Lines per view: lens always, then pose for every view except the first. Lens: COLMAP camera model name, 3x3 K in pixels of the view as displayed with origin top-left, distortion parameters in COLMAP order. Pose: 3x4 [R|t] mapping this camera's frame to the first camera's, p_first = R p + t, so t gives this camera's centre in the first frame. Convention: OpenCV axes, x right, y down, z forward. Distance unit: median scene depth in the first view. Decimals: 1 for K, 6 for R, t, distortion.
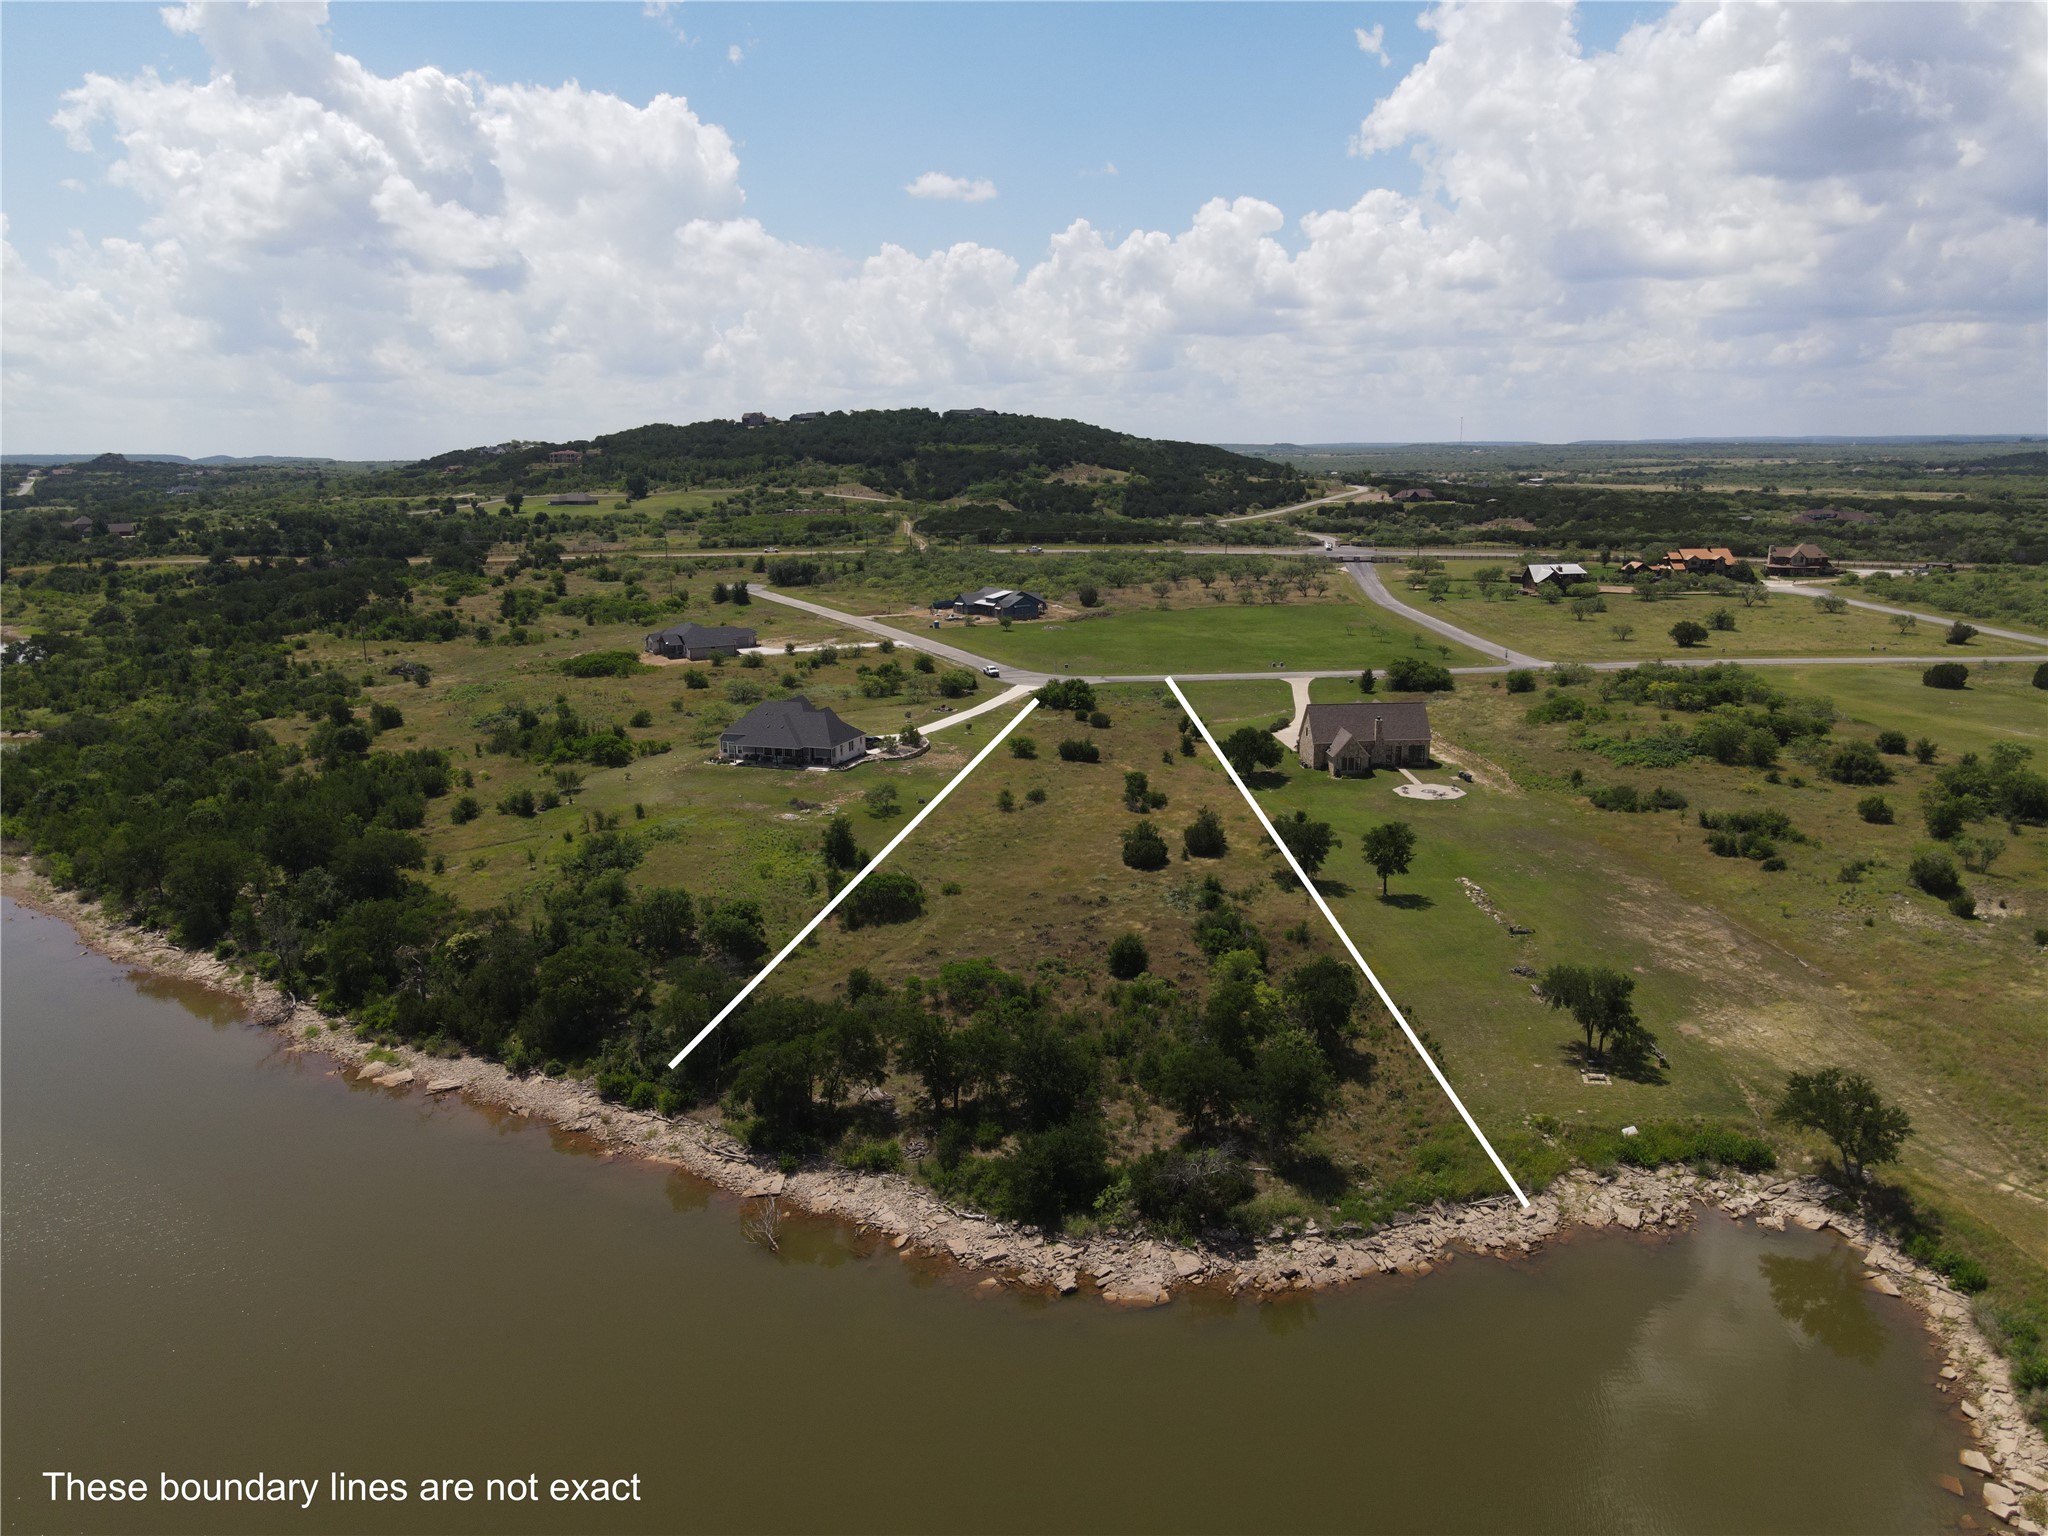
lens RADIAL K [[1494.5, 0, 1018.5], [0, 1494.5, 812.1], [0, 0, 1]] dist [0.005467, 0.020818]
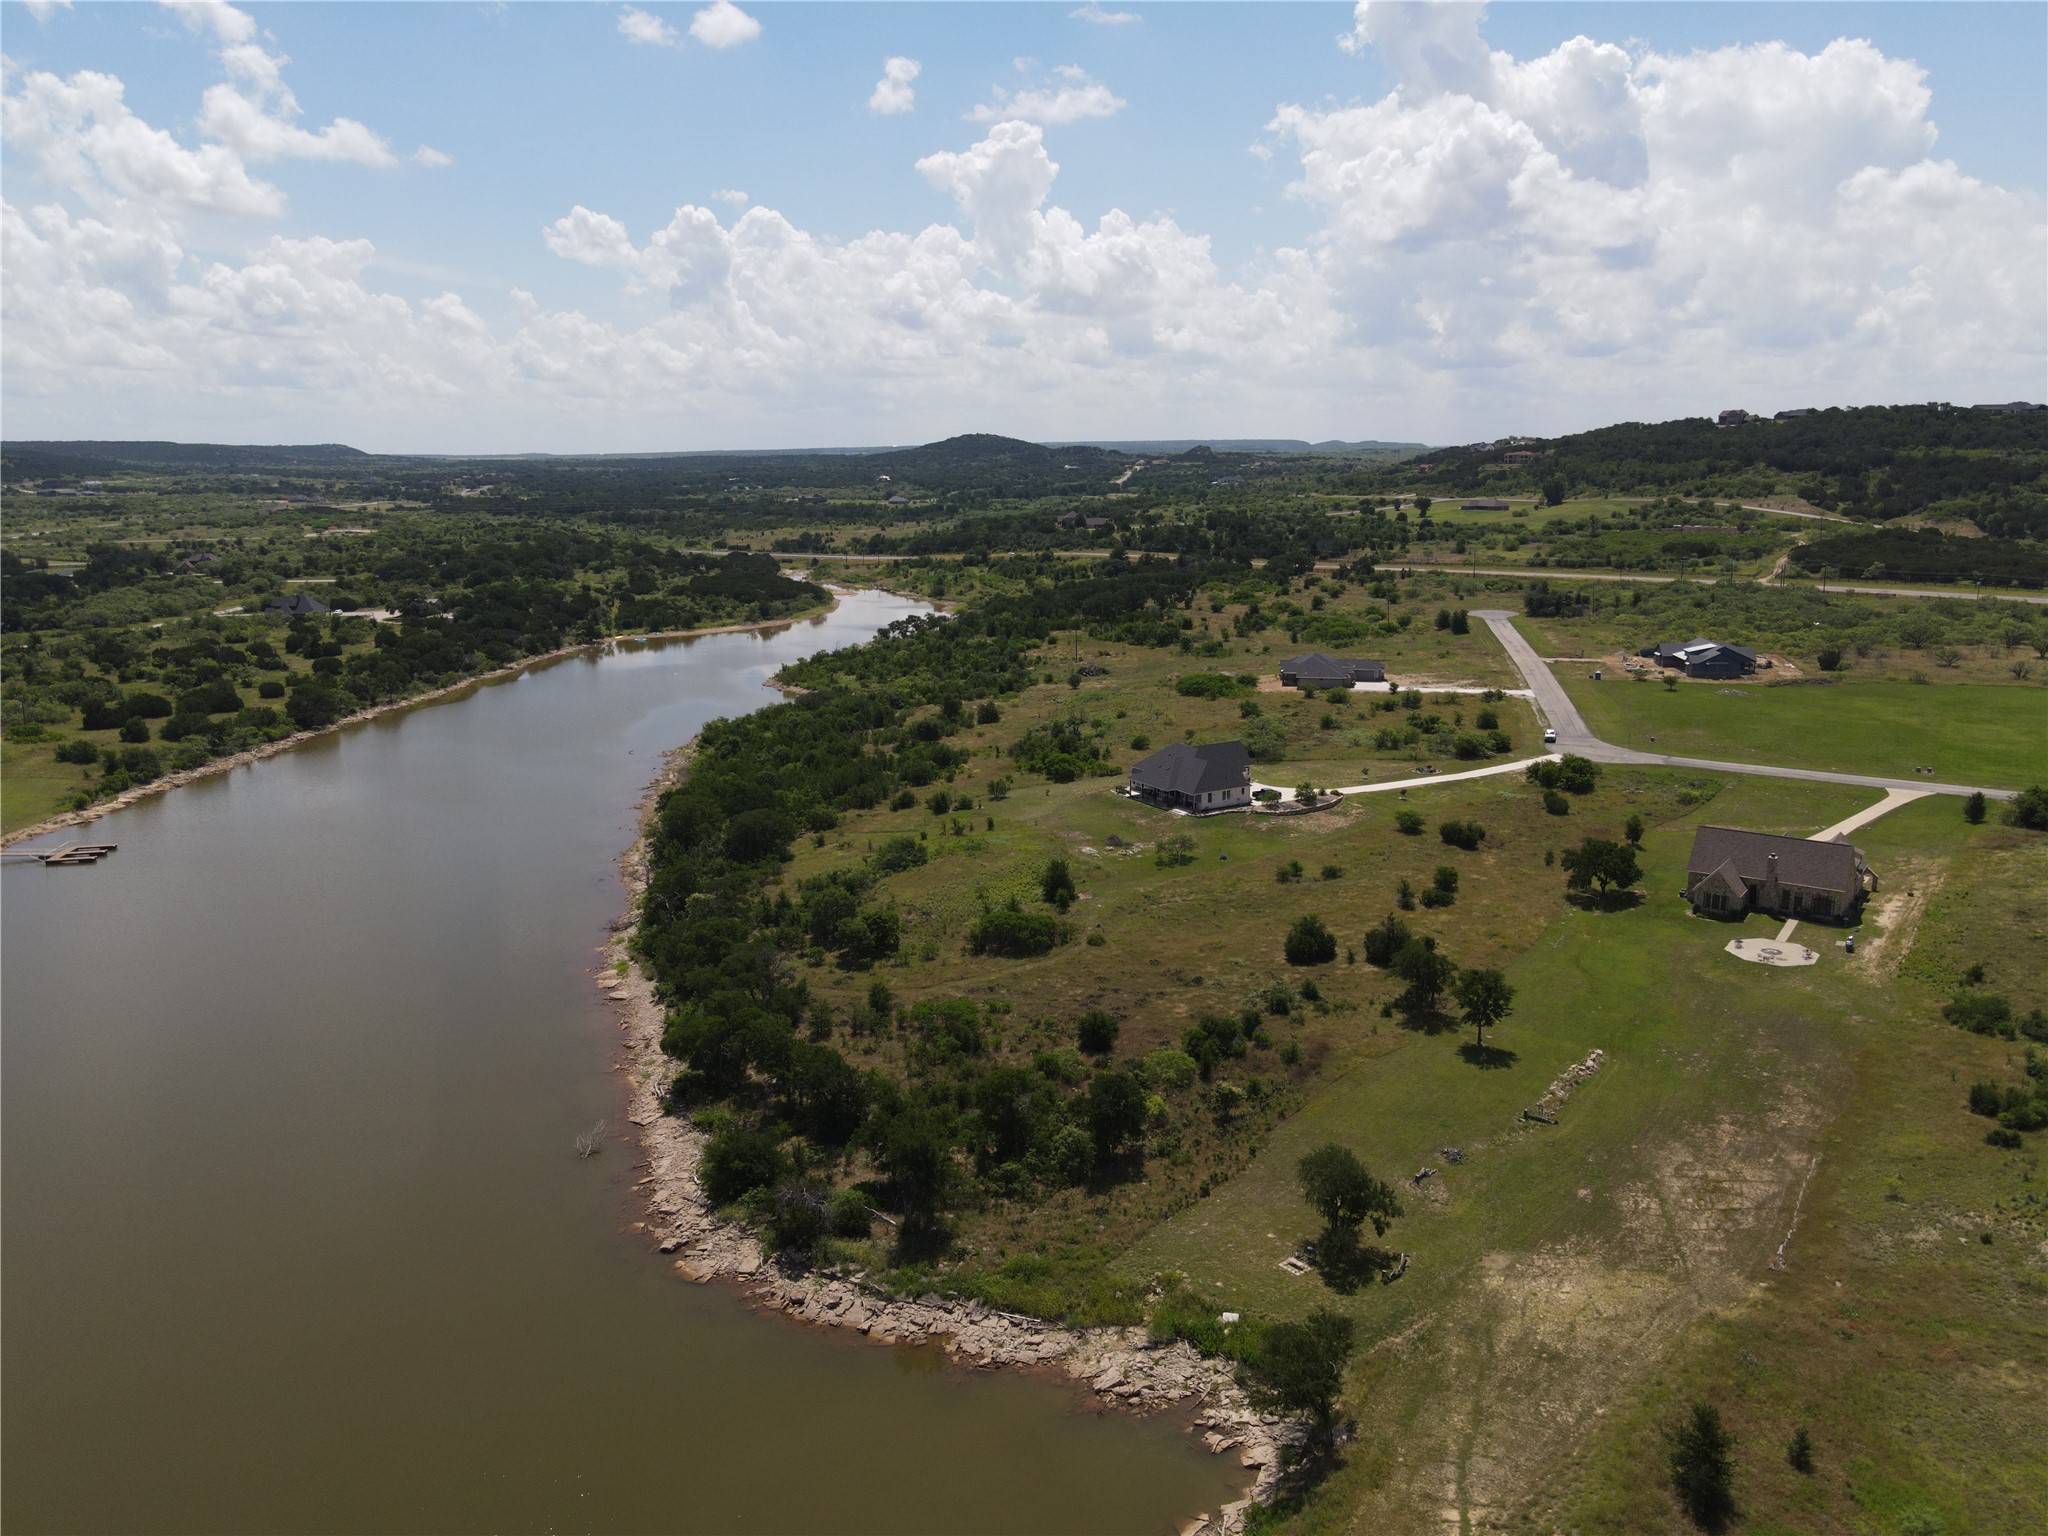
lens RADIAL K [[1491.8, 0, 1023.3], [0, 1491.8, 855.9], [0, 0, 1]] dist [0.006287, 0.005451]
pose [[0.768683, 0.174523, -0.615360, 0.099351], [-0.149542, 0.984429, 0.092393, -0.017649], [0.621903, 0.021002, 0.782813, 0.017865]]
